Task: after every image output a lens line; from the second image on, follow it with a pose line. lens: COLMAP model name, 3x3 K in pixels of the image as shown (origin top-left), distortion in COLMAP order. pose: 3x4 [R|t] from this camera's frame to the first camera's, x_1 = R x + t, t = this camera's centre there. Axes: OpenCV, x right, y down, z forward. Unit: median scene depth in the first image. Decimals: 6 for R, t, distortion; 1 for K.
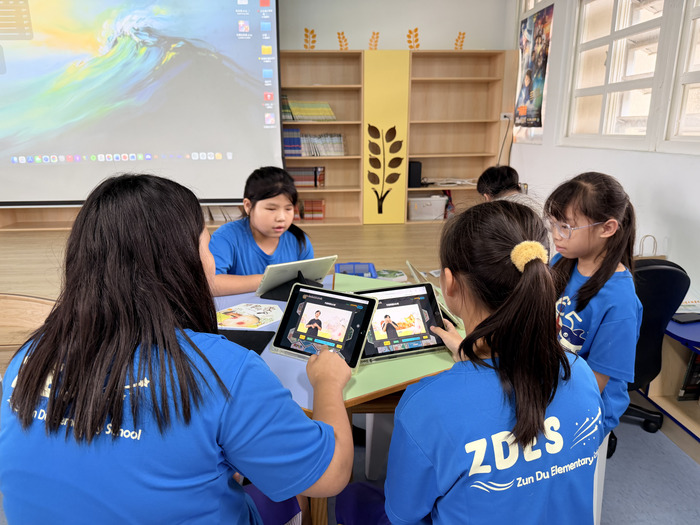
lens RADIAL K [[489.9, 0, 349.5], [0, 489.9, 264.4], [0, 0, 1]] dist [0.112416, -0.180644]
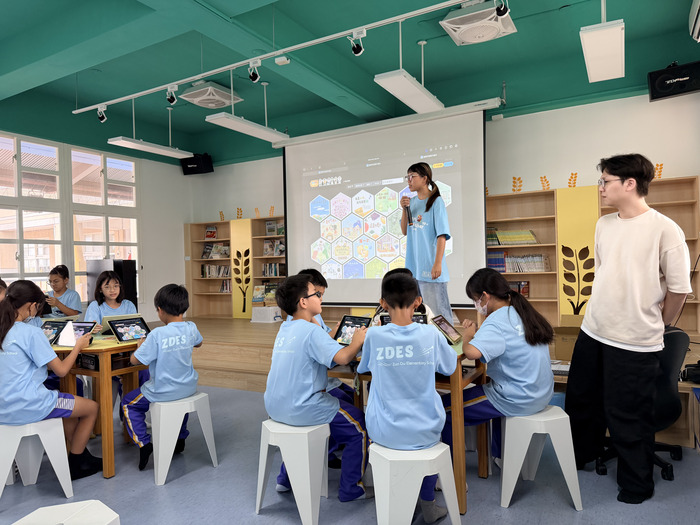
lens RADIAL K [[489.9, 0, 349.5], [0, 489.9, 264.4], [0, 0, 1]] dist [0.112416, -0.180644]
pose [[0.839138, -0.017975, -0.543621, 0.251408], [-0.119084, 0.969134, -0.215865, 0.075889], [0.530722, 0.245877, 0.811097, -0.220503]]
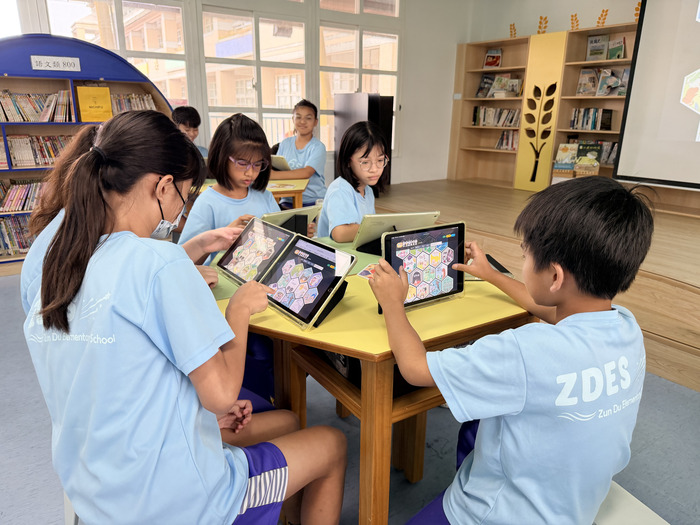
lens RADIAL K [[494.9, 0, 353.1], [0, 494.9, 259.2], [0, 0, 1]] dist [0.059117, -0.092836]
pose [[0.516662, 0.257727, -0.816479, -0.174757], [-0.241753, 0.958729, 0.149650, 0.017054], [0.821350, 0.120067, 0.557645, 0.014943]]
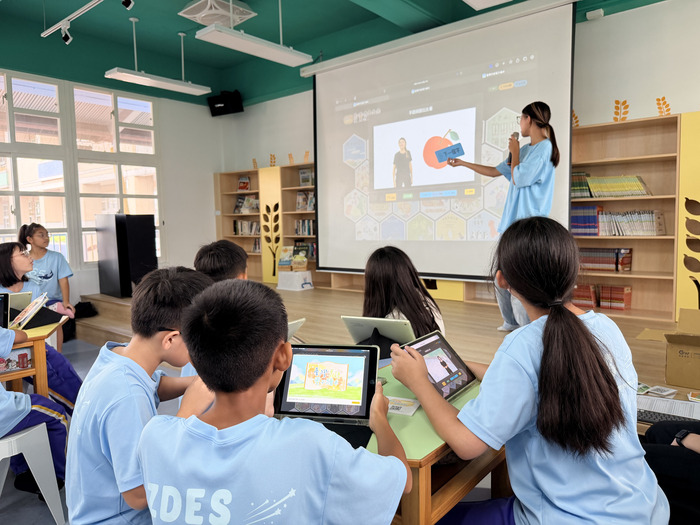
lens RADIAL K [[494.9, 0, 353.1], [0, 494.9, 259.2], [0, 0, 1]] dist [0.059117, -0.092836]
pose [[0.731201, 0.043750, -0.680758, 0.194762], [-0.162100, 0.980500, -0.111098, -0.008300], [0.662623, 0.191586, 0.724034, 0.071667]]
